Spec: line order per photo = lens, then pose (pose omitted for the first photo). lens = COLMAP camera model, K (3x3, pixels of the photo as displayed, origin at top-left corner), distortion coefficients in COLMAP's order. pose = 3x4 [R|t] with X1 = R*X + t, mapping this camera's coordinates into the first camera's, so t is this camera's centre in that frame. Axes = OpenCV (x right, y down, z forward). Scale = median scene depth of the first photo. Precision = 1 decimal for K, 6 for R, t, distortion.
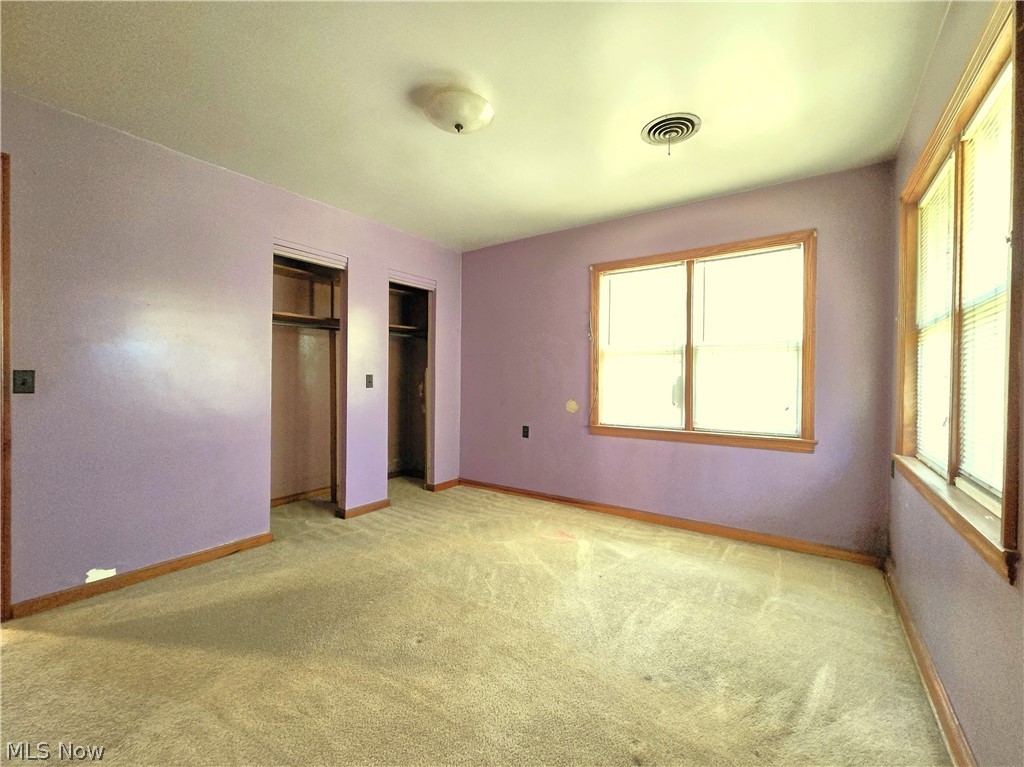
lens RADIAL K [[431.6, 0, 512.0], [0, 431.6, 383.5], [0, 0, 1]] dist [0.000362, -0.000061]
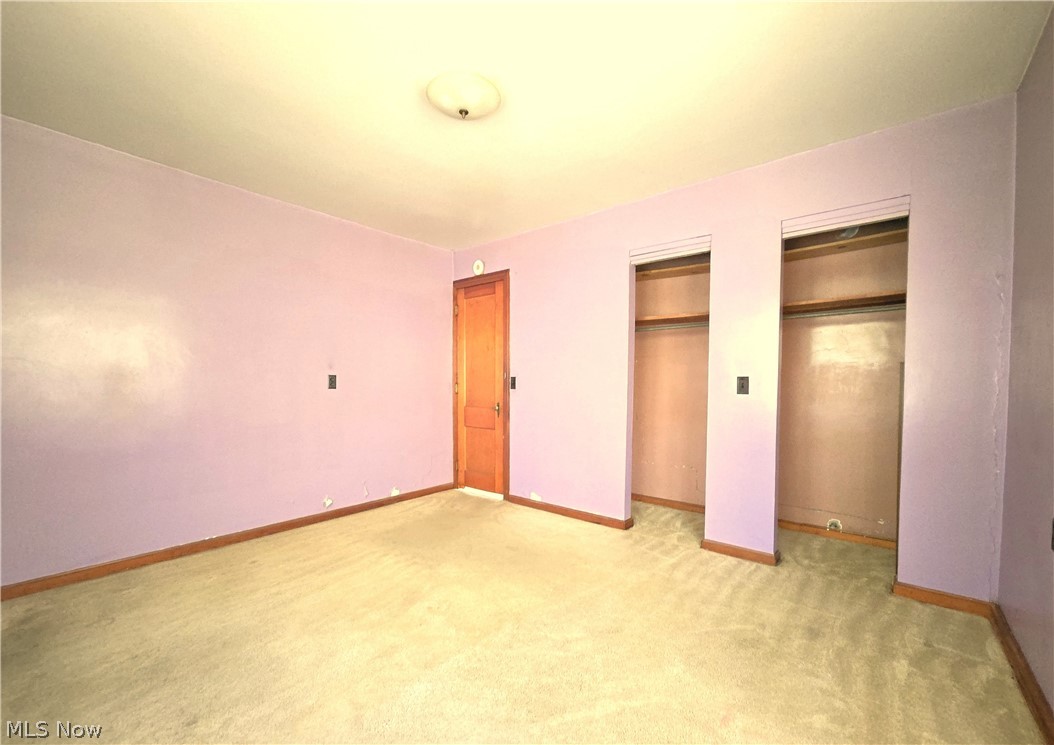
lens RADIAL K [[436.9, 0, 524.0], [0, 436.9, 390.3], [0, 0, 1]] dist [-0.000108, -0.000085]
pose [[-0.094939, 0.016661, -0.995344, 0.482615], [-0.015210, 0.999719, 0.018185, -0.004643], [0.995367, 0.016865, -0.094659, 0.713610]]
